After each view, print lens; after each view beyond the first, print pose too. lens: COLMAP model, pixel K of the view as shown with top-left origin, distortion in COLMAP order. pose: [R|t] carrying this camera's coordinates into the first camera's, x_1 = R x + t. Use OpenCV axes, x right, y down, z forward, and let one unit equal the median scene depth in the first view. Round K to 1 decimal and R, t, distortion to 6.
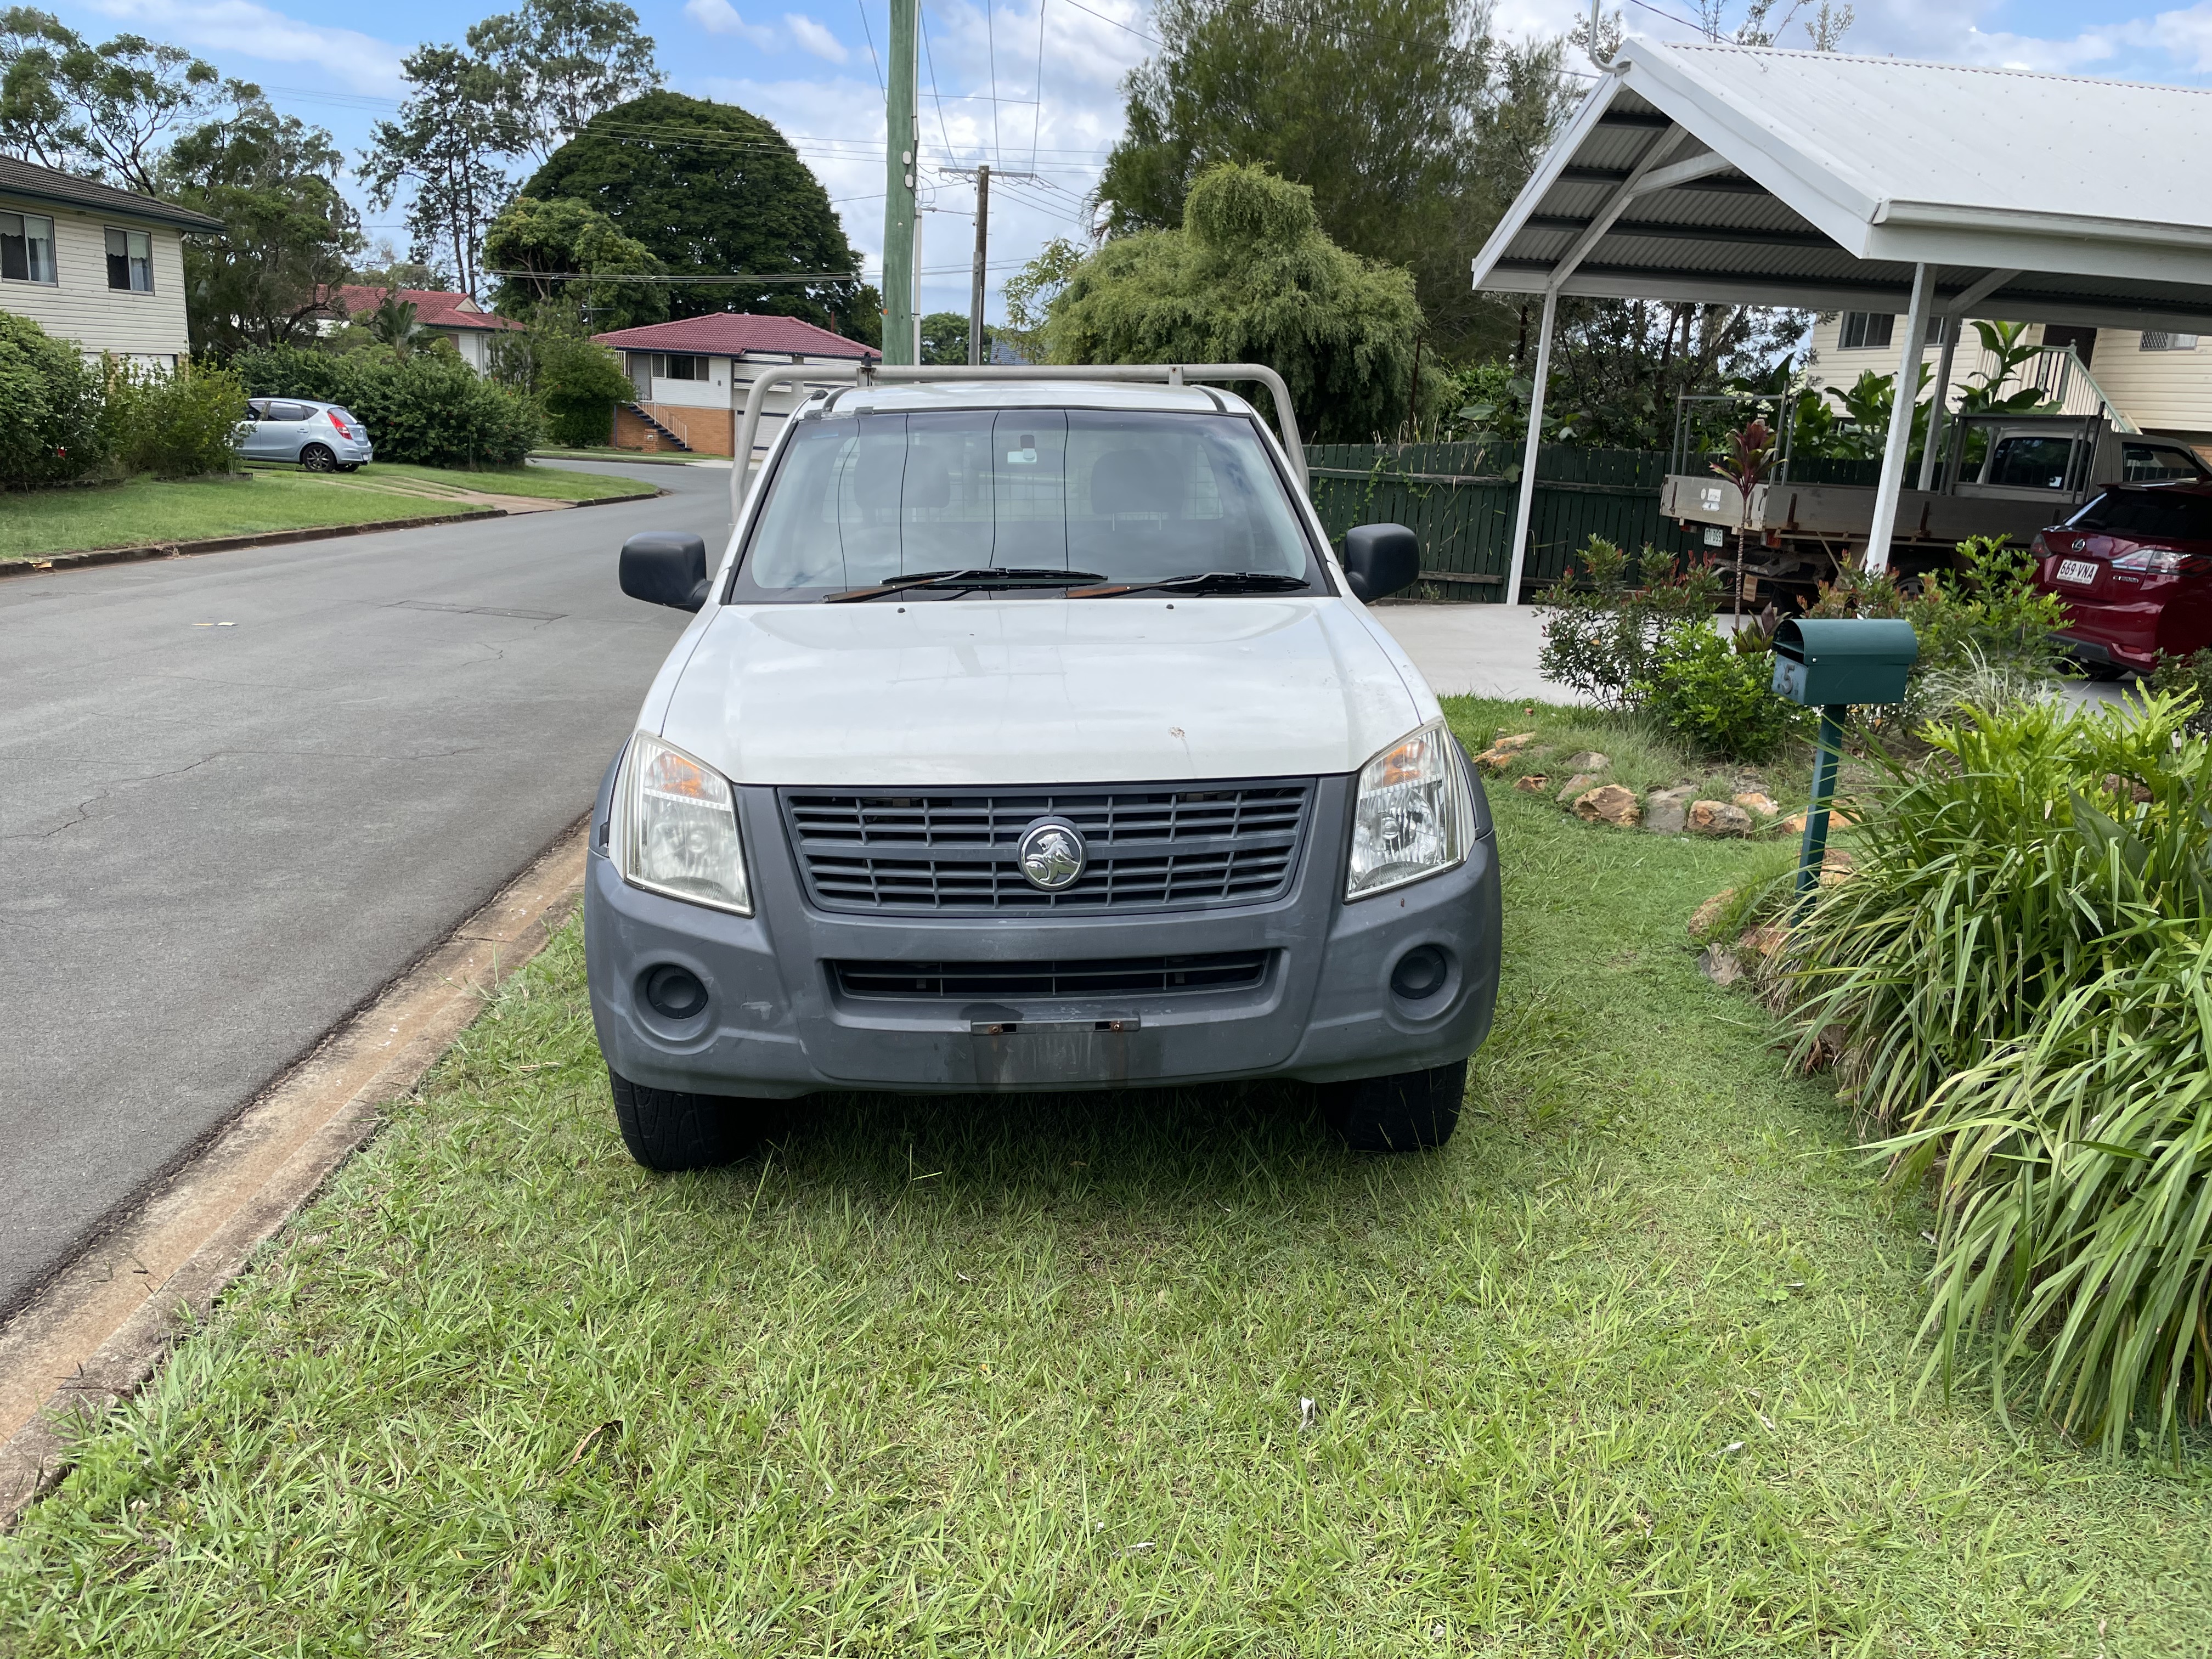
lens RADIAL K [[1654.1, 0, 1097.5], [0, 1654.1, 828.5], [0, 0, 1]] dist [0.031306, -0.067635]
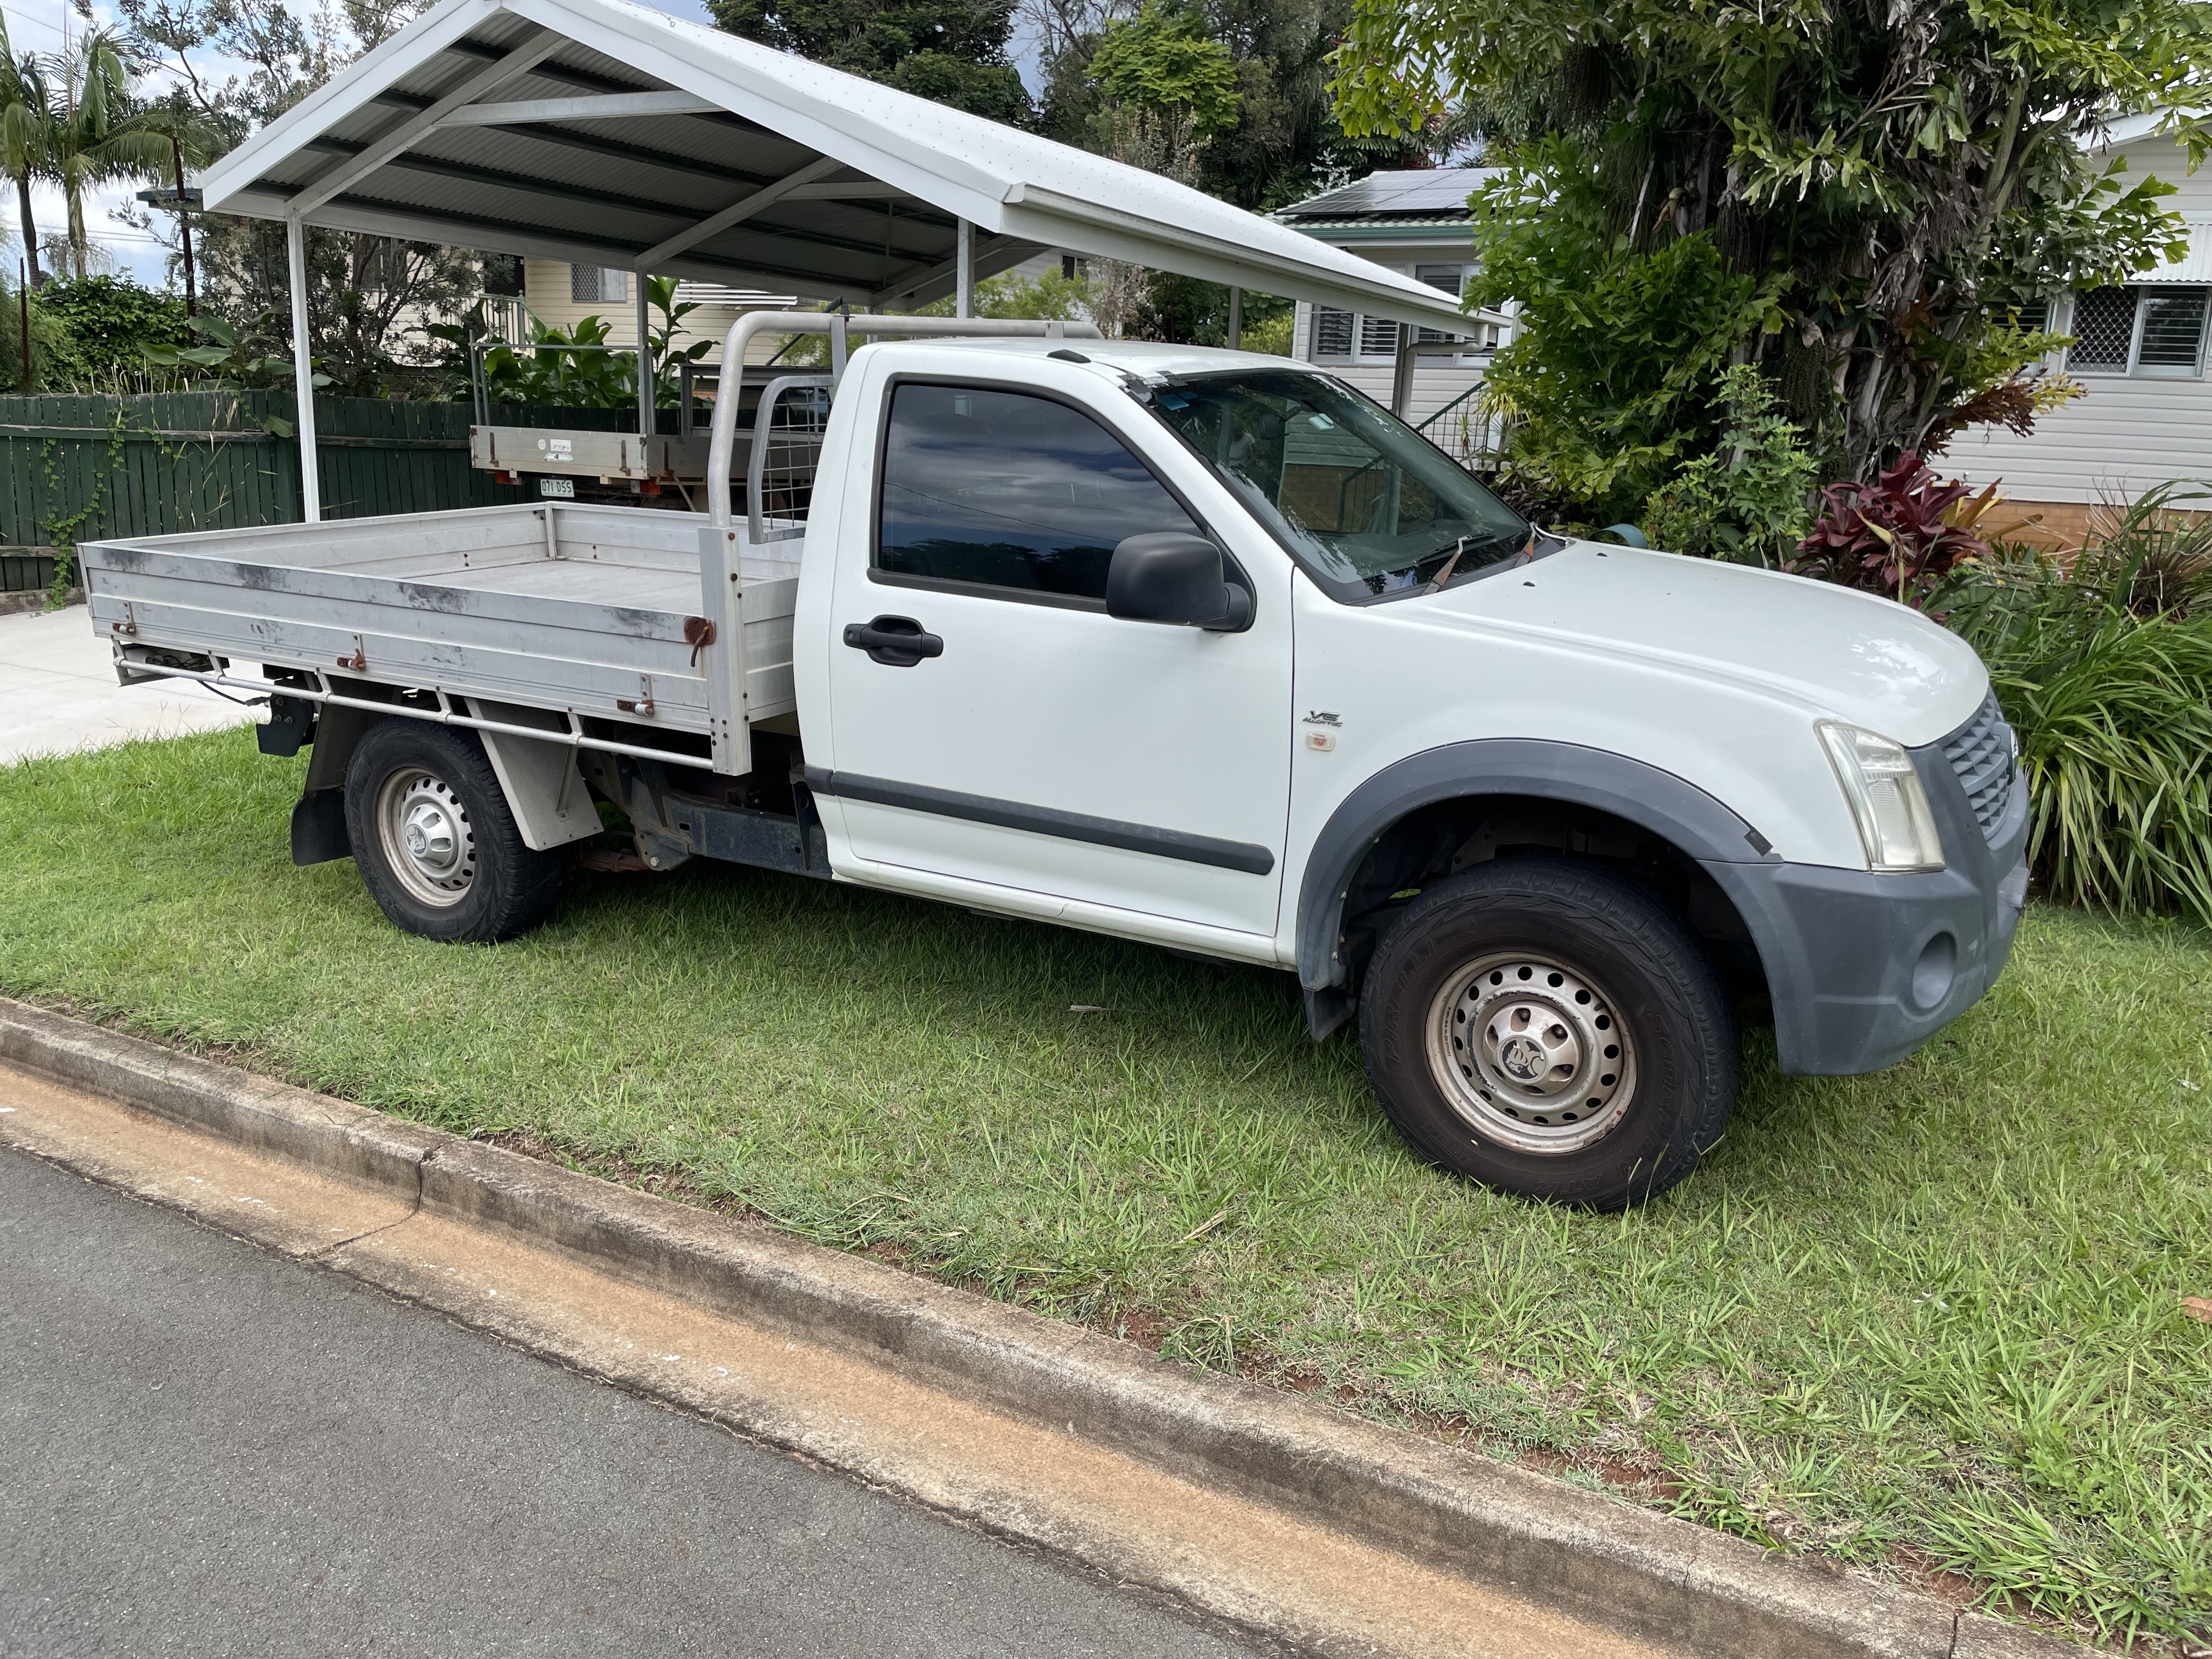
lens RADIAL K [[1654.1, 0, 1097.5], [0, 1654.1, 828.5], [0, 0, 1]] dist [0.031306, -0.067635]
pose [[0.584437, -0.210625, 0.783627, -0.250238], [0.184720, 0.974903, 0.124271, -0.038977], [-0.790134, 0.072123, 0.608676, 0.148641]]
